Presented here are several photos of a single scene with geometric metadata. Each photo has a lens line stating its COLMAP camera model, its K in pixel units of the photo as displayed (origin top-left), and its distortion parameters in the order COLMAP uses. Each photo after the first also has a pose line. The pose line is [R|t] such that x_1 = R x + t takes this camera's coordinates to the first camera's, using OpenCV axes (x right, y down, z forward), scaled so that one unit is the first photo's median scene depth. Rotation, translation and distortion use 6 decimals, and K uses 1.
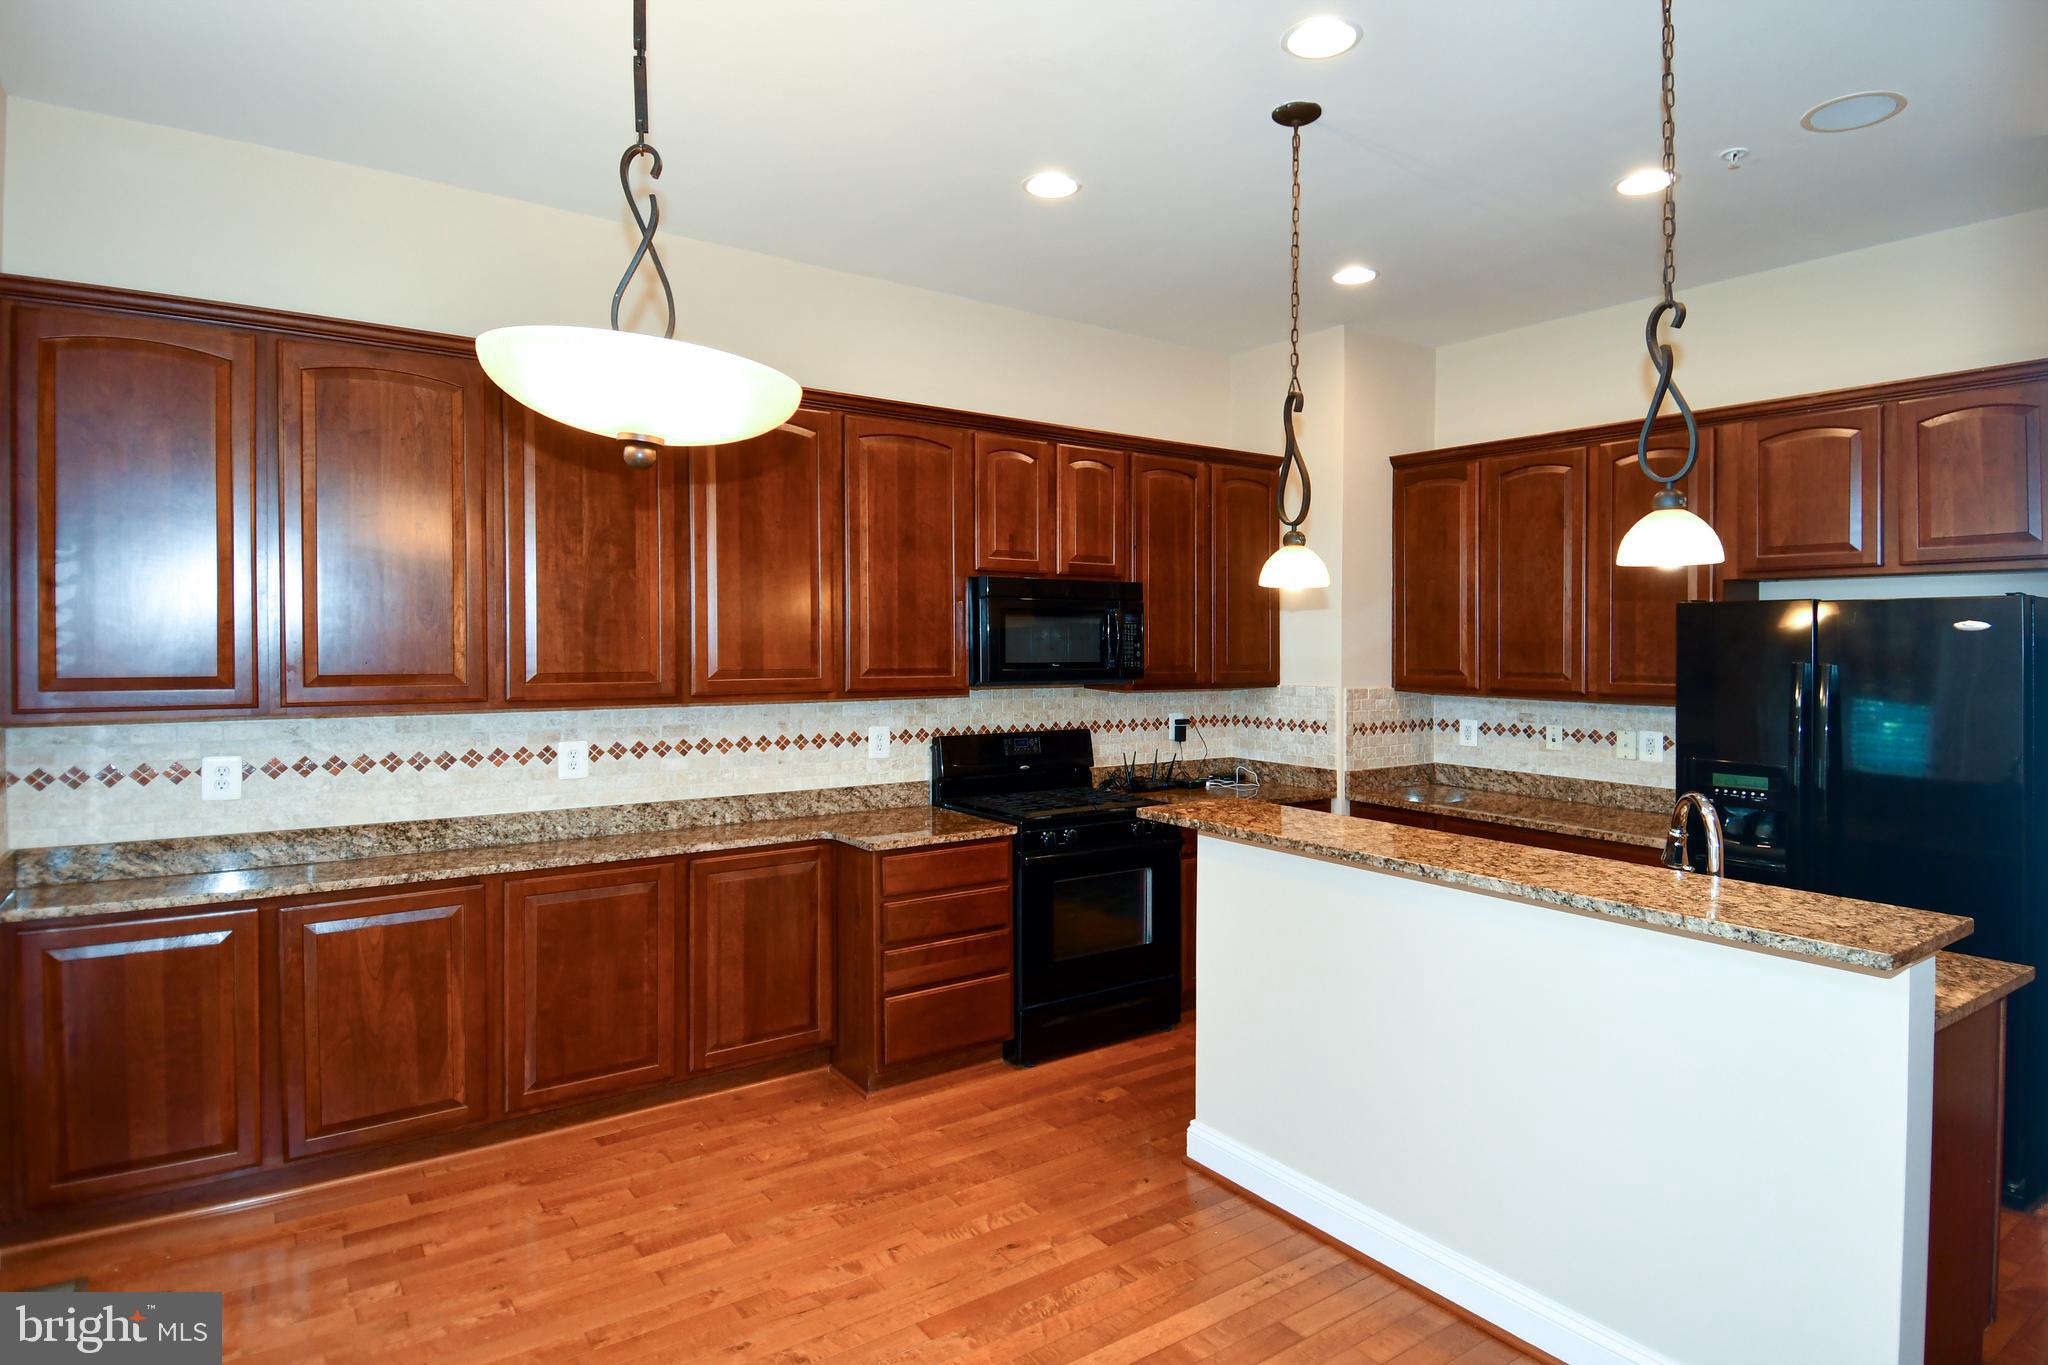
lens RADIAL K [[1088.8, 0, 1066.8], [0, 1088.8, 658.0], [0, 0, 1]] dist [0.001670, -0.000328]
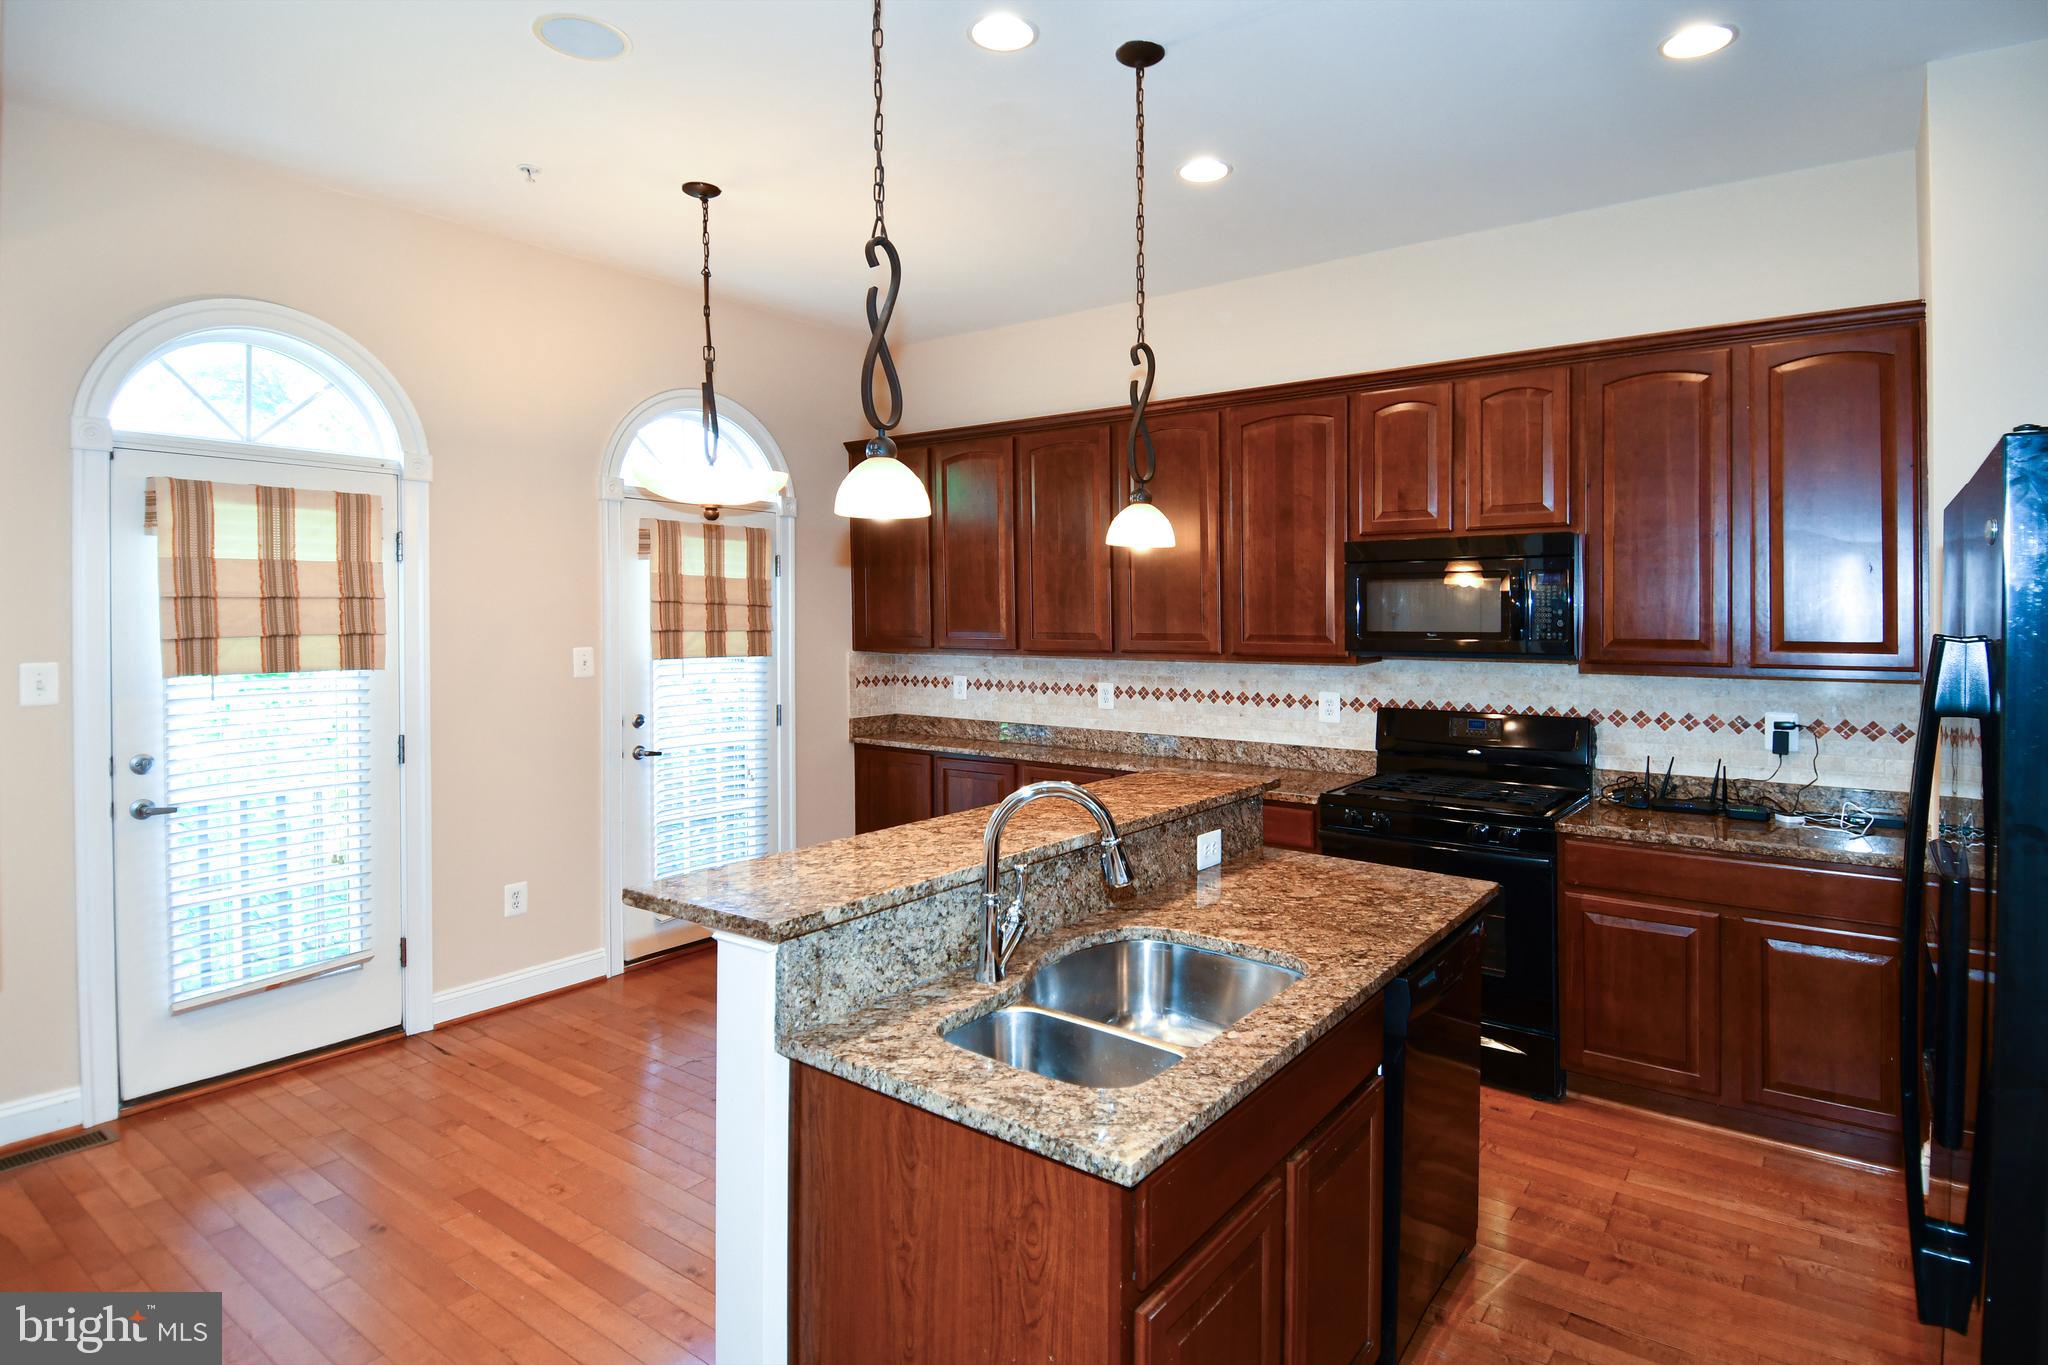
lens RADIAL K [[1088.8, 0, 1066.8], [0, 1088.8, 658.0], [0, 0, 1]] dist [0.001670, -0.000328]
pose [[0.300164, 0.032072, -0.953348, 0.796137], [-0.014084, 0.999475, 0.029189, 0.003760], [0.953784, 0.004666, 0.300458, 0.480080]]
